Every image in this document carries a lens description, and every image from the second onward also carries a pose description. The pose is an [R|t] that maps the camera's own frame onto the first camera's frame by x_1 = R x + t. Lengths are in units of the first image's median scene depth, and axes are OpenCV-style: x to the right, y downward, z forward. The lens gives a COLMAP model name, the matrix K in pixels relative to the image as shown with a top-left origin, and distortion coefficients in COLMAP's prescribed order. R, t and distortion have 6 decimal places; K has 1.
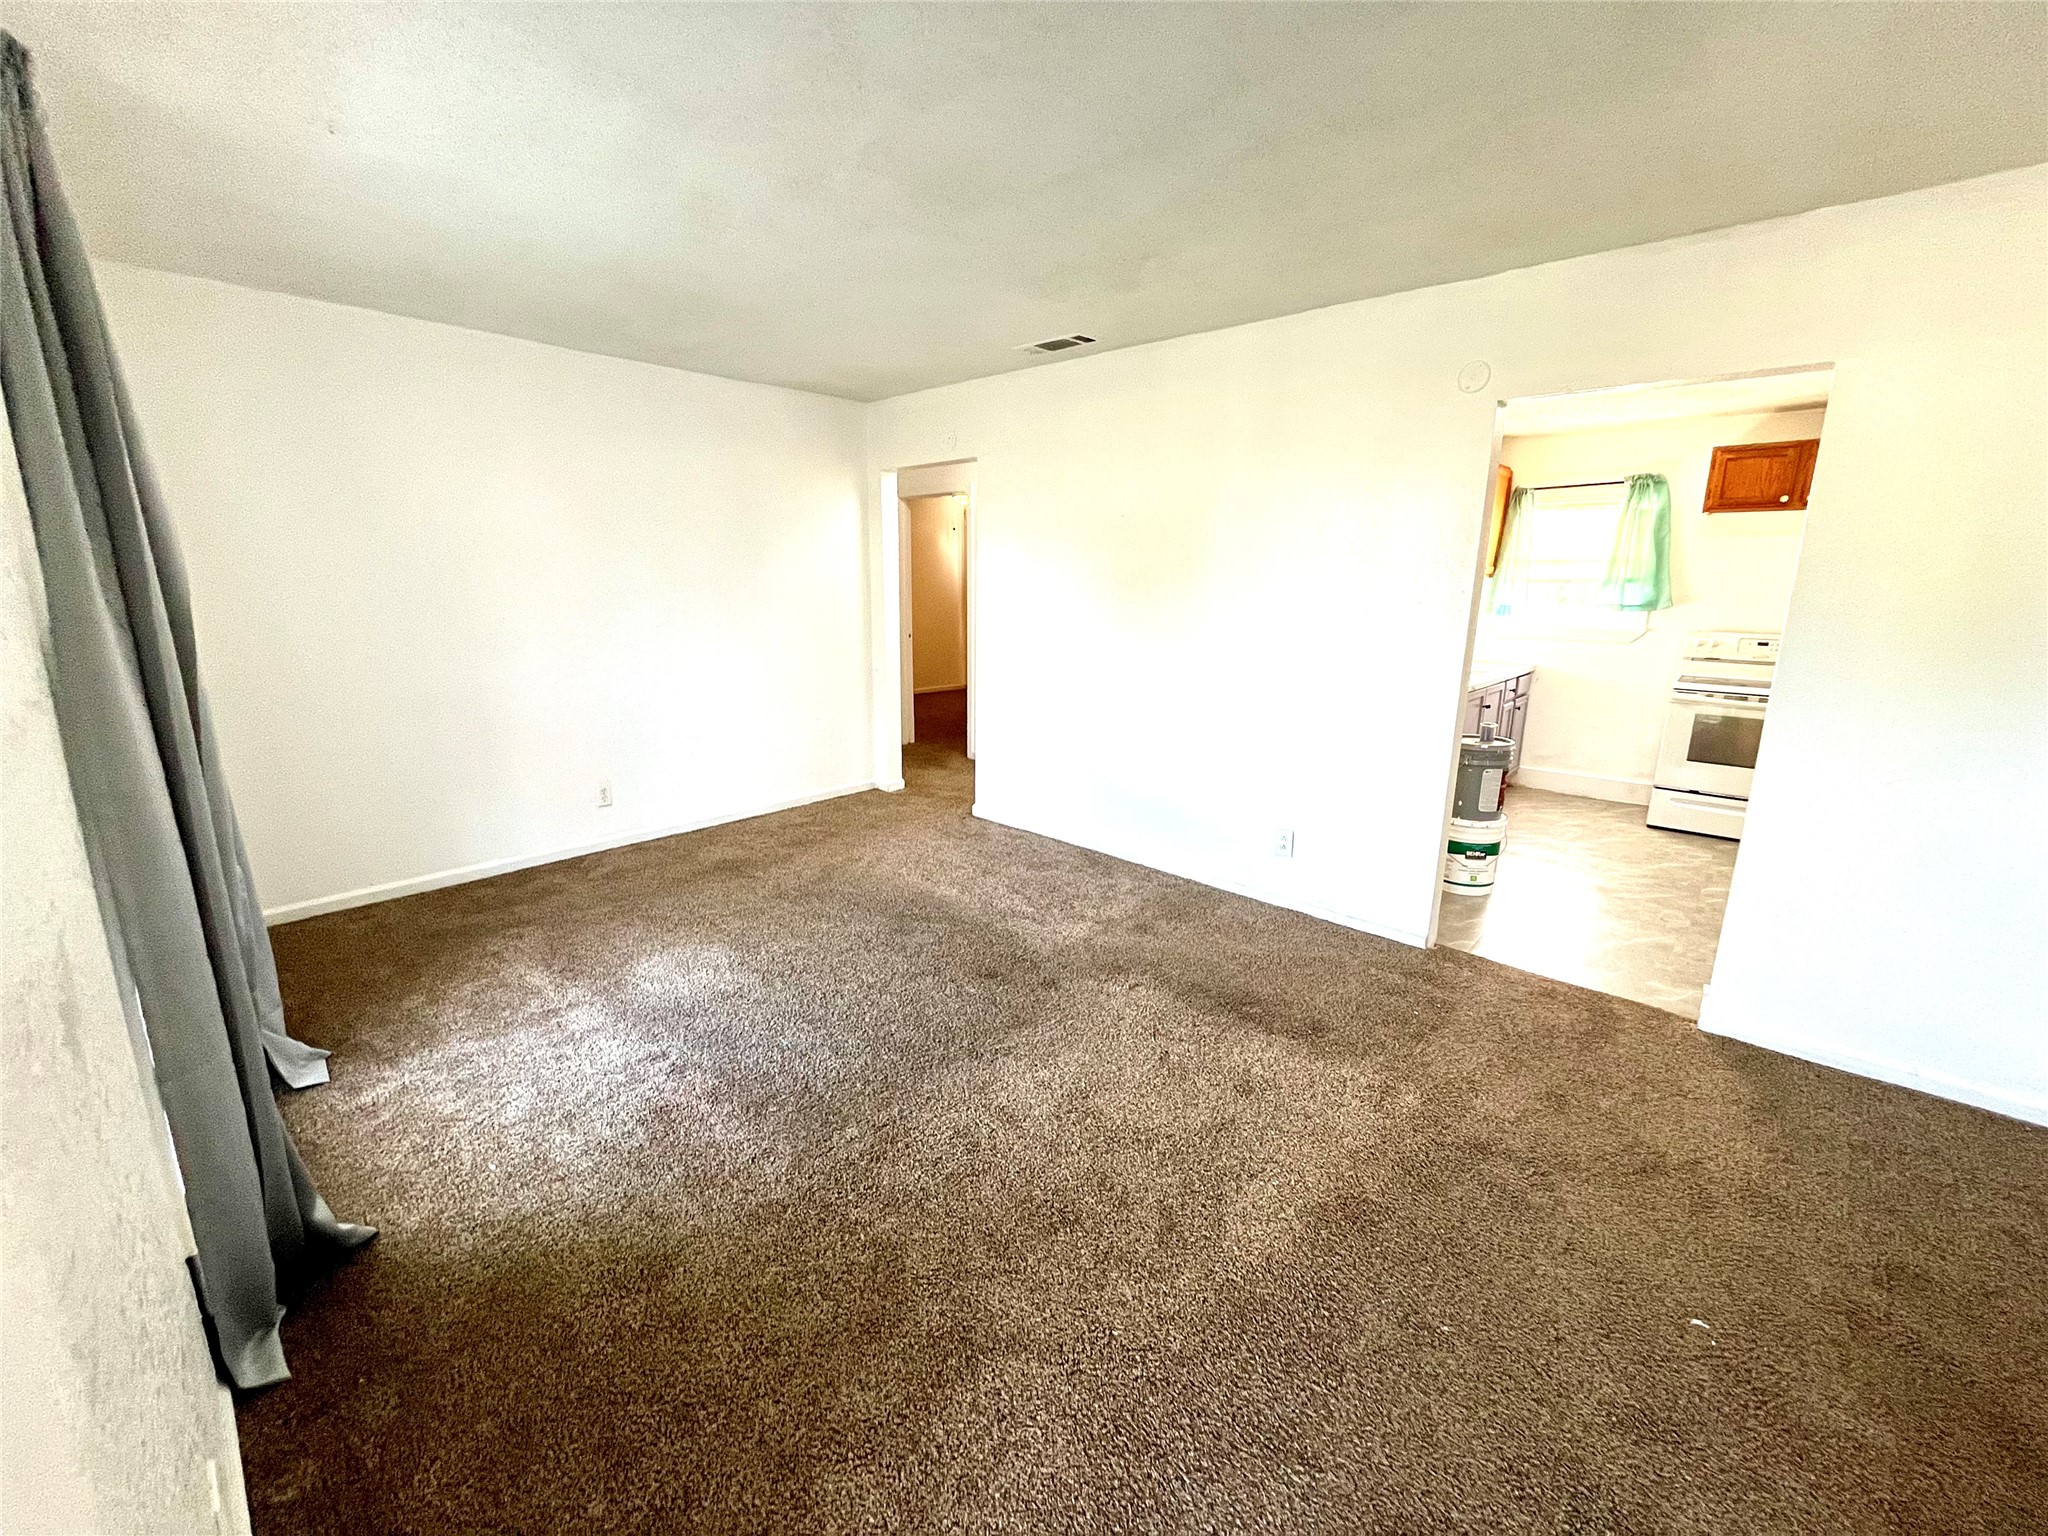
lens RADIAL K [[824.2, 0, 1003.9], [0, 824.2, 763.6], [0, 0, 1]] dist [-0.002562, 0.000134]
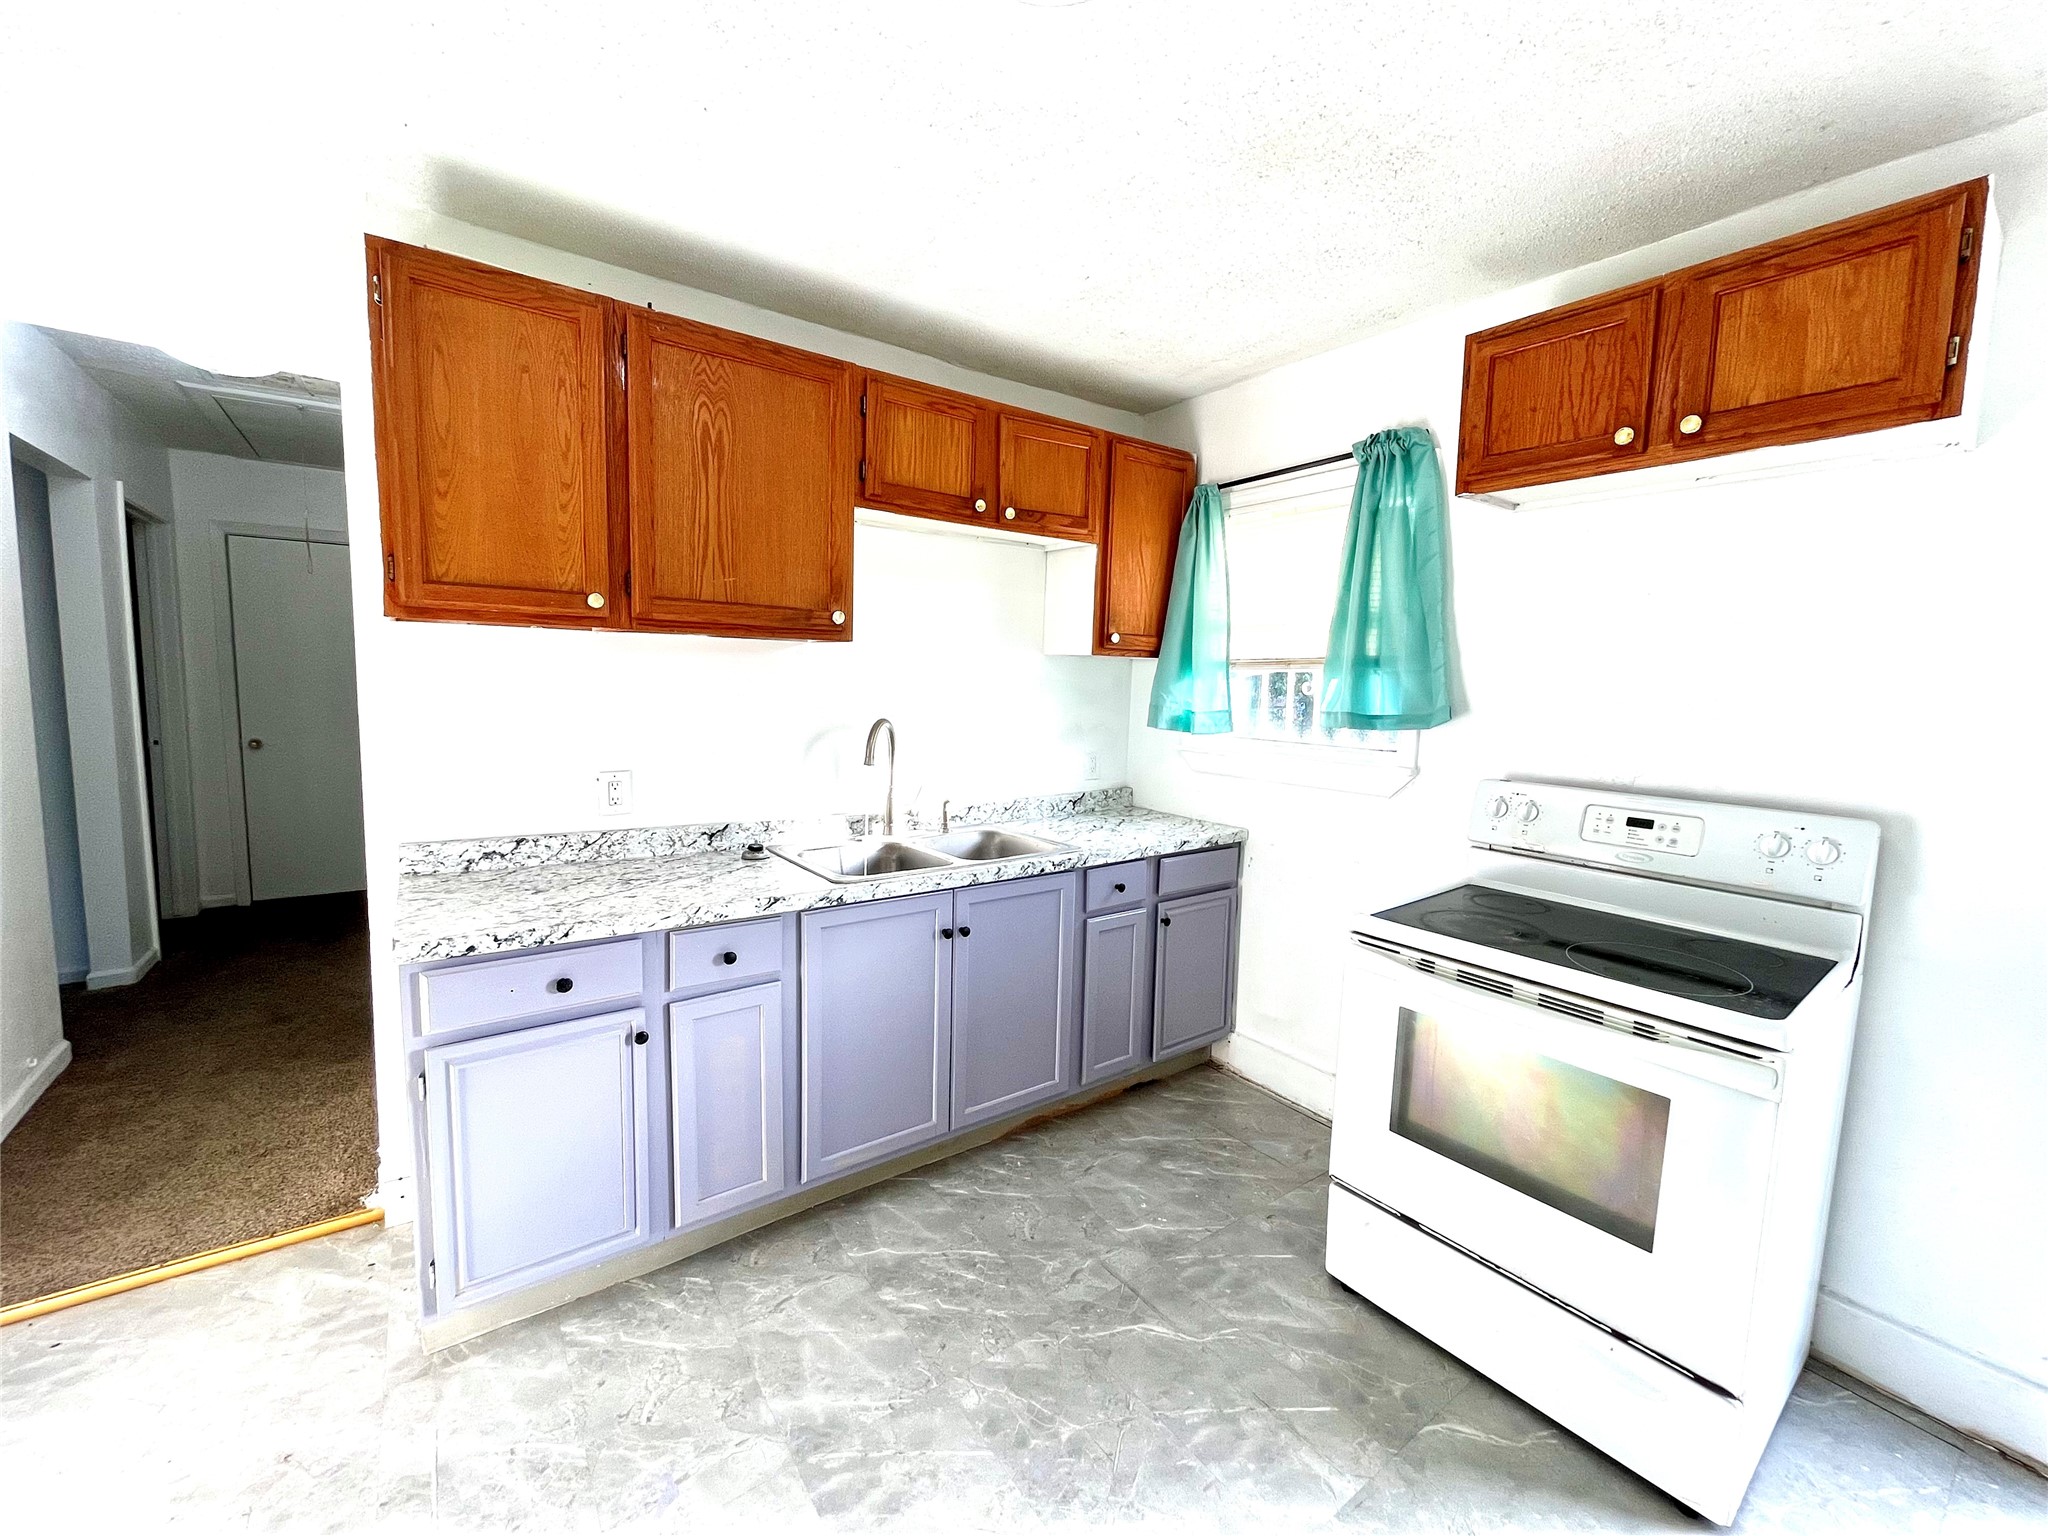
lens RADIAL K [[824.2, 0, 1020.4], [0, 824.2, 759.5], [0, 0, 1]] dist [-0.002562, 0.000134]
pose [[0.987874, 0.034587, -0.151353, 0.673176], [-0.053334, 0.991144, -0.121612, -0.108091], [0.145806, 0.128209, 0.980970, 0.559699]]
